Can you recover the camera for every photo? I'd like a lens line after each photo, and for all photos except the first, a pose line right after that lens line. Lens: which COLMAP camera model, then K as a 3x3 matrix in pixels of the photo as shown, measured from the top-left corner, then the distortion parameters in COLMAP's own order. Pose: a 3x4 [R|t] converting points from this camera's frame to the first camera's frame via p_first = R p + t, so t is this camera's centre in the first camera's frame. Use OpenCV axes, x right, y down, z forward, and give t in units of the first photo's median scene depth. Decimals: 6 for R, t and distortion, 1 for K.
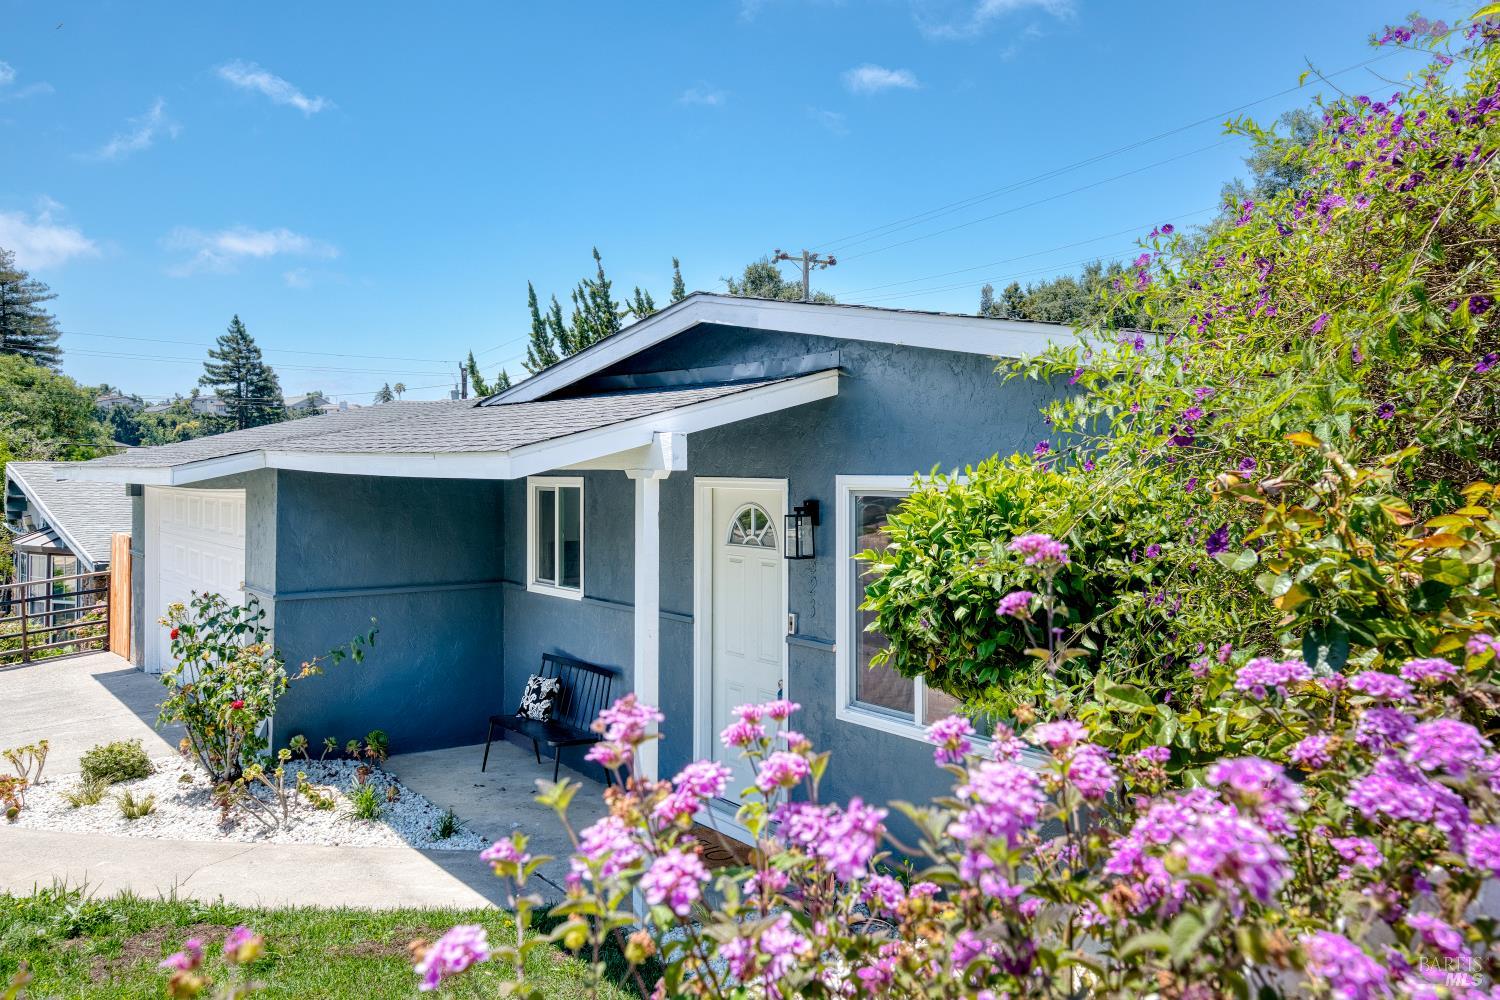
lens RADIAL K [[1226.8, 0, 744.9], [0, 1226.8, 451.5], [0, 0, 1]] dist [0.059562, -0.000532]
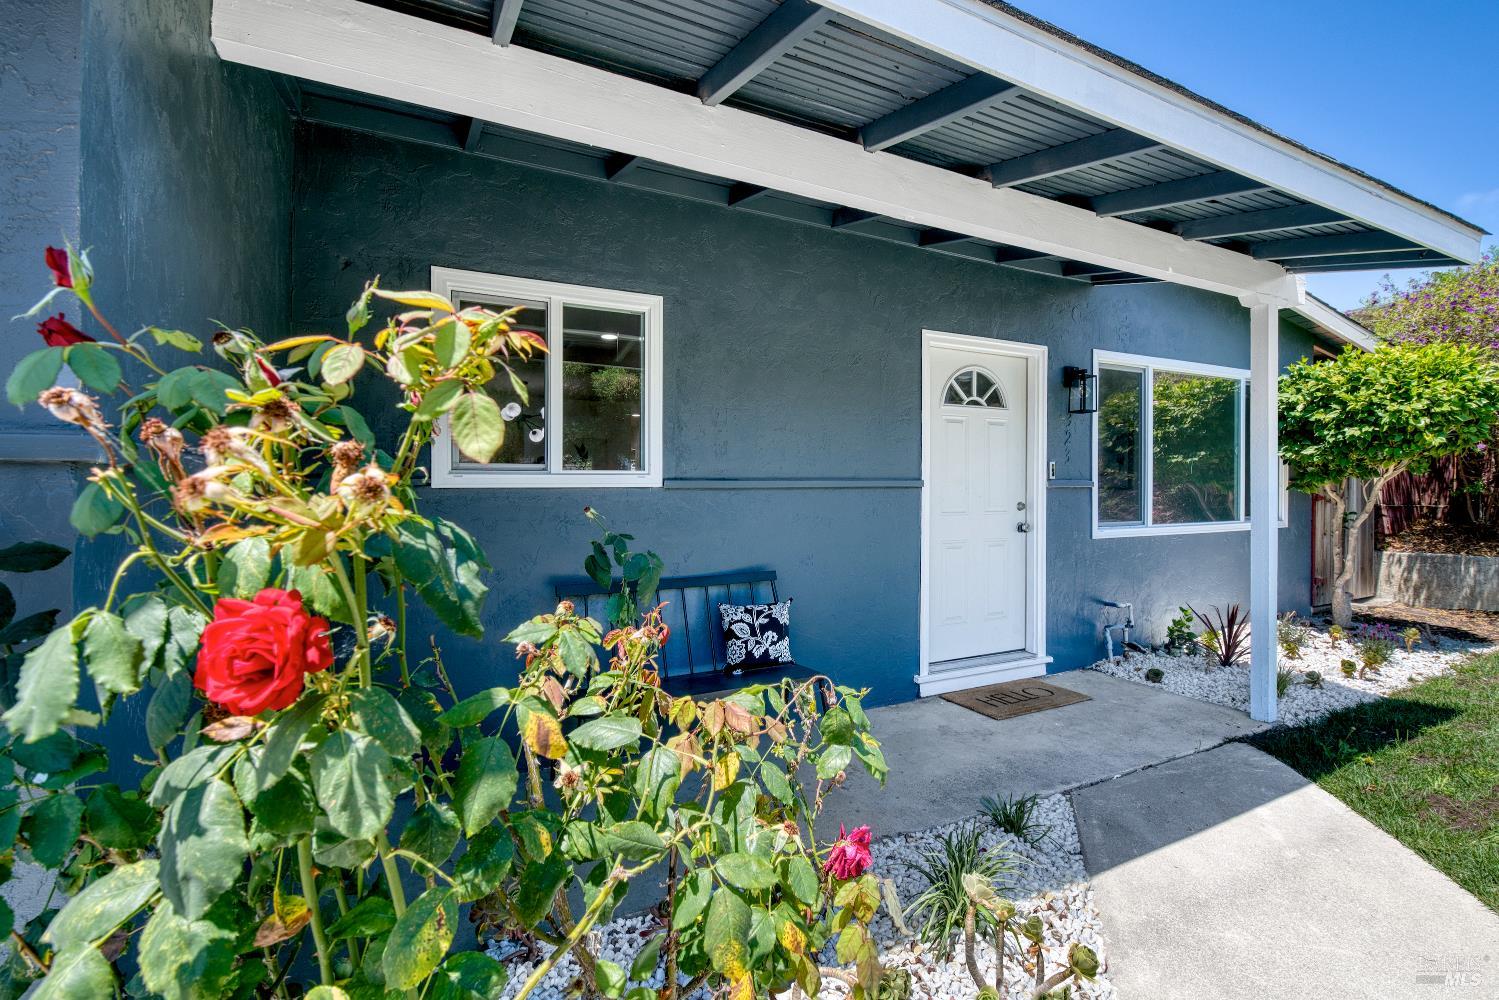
lens RADIAL K [[675.4, 0, 786.5], [0, 675.4, 501.0], [0, 0, 1]] dist [-0.000442, -0.000129]
pose [[0.144973, -0.004225, 0.989427, -0.452930], [-0.006978, 0.999962, 0.005293, 0.119567], [-0.989411, -0.007672, 0.144938, 0.825866]]
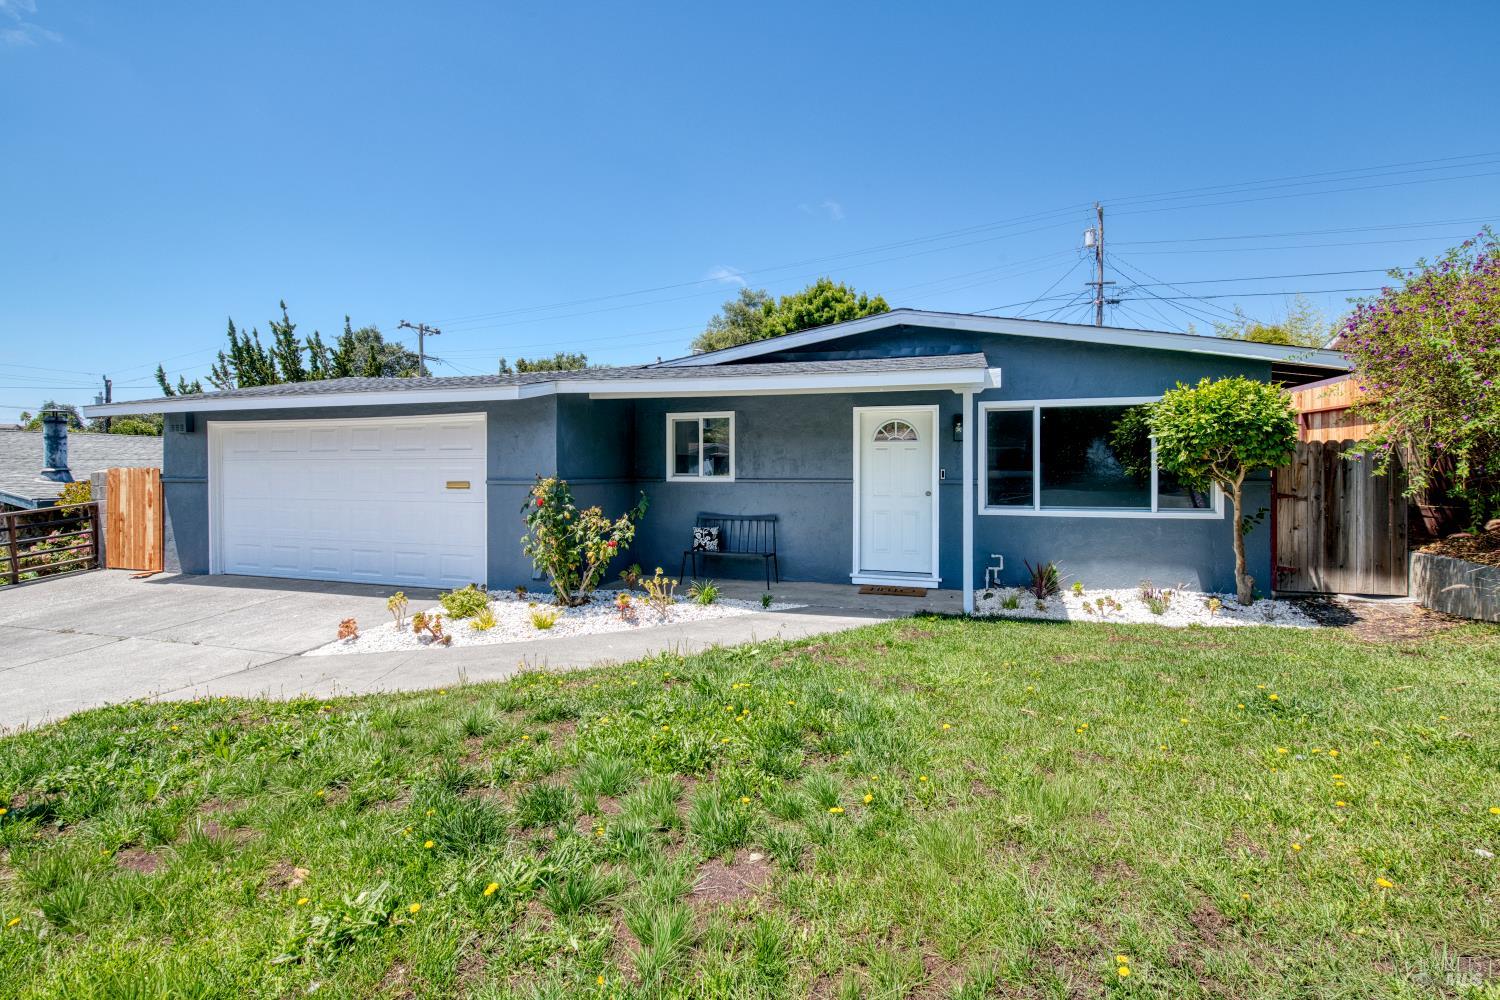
lens RADIAL K [[645.2, 0, 750.0], [0, 645.2, 471.1], [0, 0, 1]] dist [0.003013, -0.009741]
pose [[0.792098, -0.002213, 0.610390, -0.636487], [-0.008318, 0.999861, 0.014419, 0.086812], [-0.610338, -0.016499, 0.791969, 0.237731]]
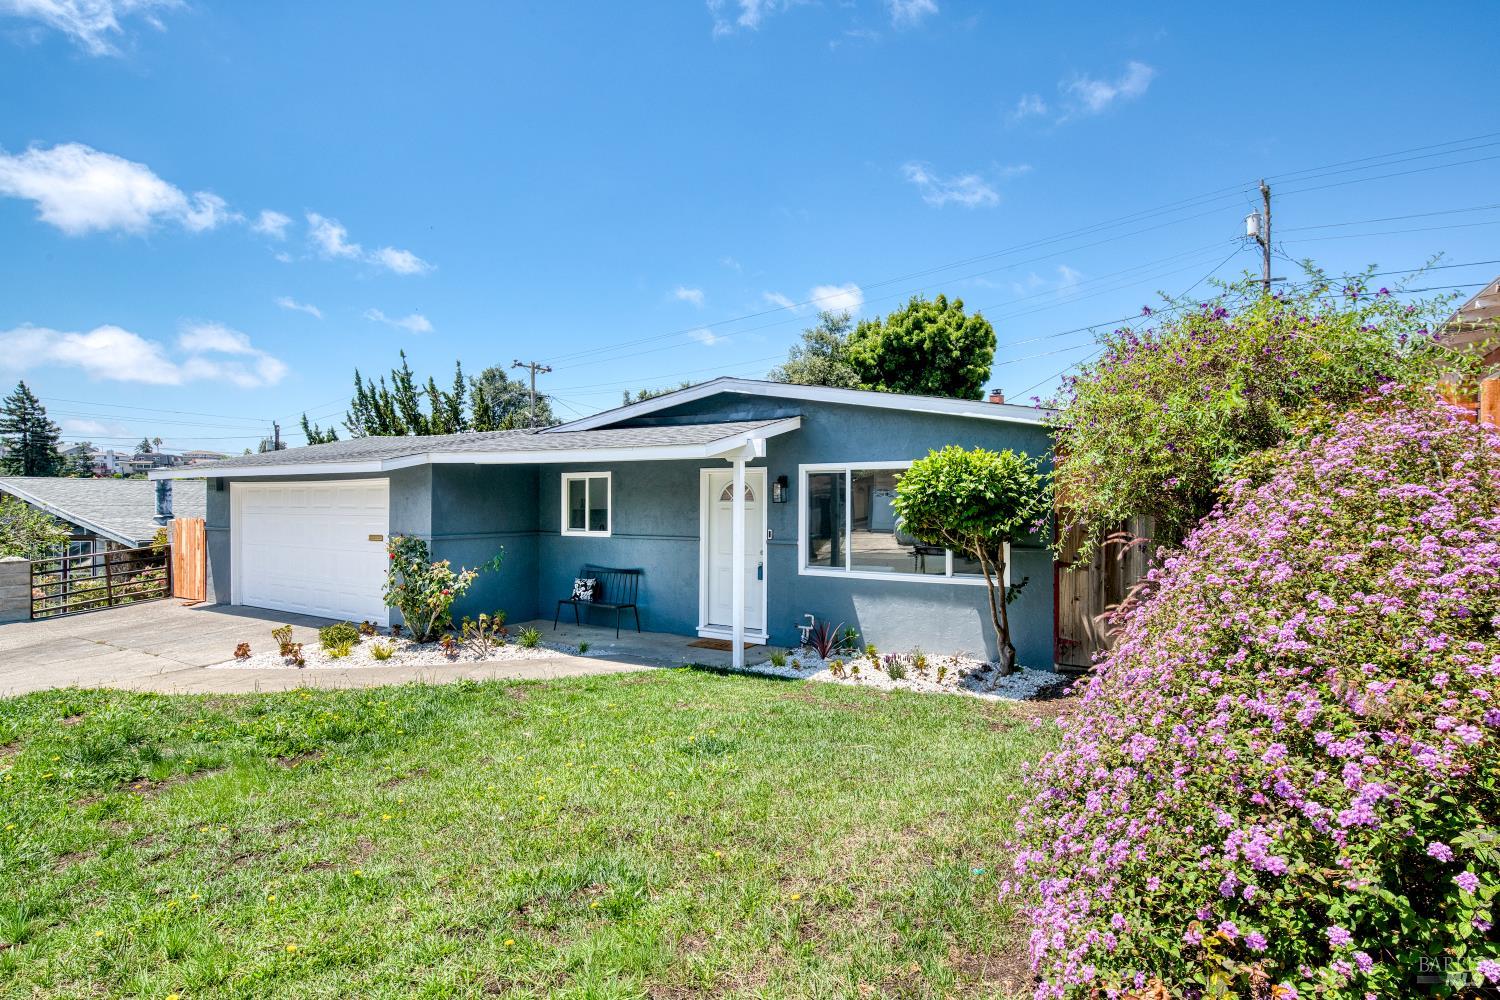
lens RADIAL K [[736.4, 0, 750.0], [0, 736.4, 500.0], [0, 0, 1]] dist [-0.000060, -0.008899]
pose [[0.918699, 0.003033, 0.394947, -0.359542], [-0.007532, 0.999923, 0.009843, 0.048432], [-0.394886, -0.012017, 0.918651, -0.120713]]
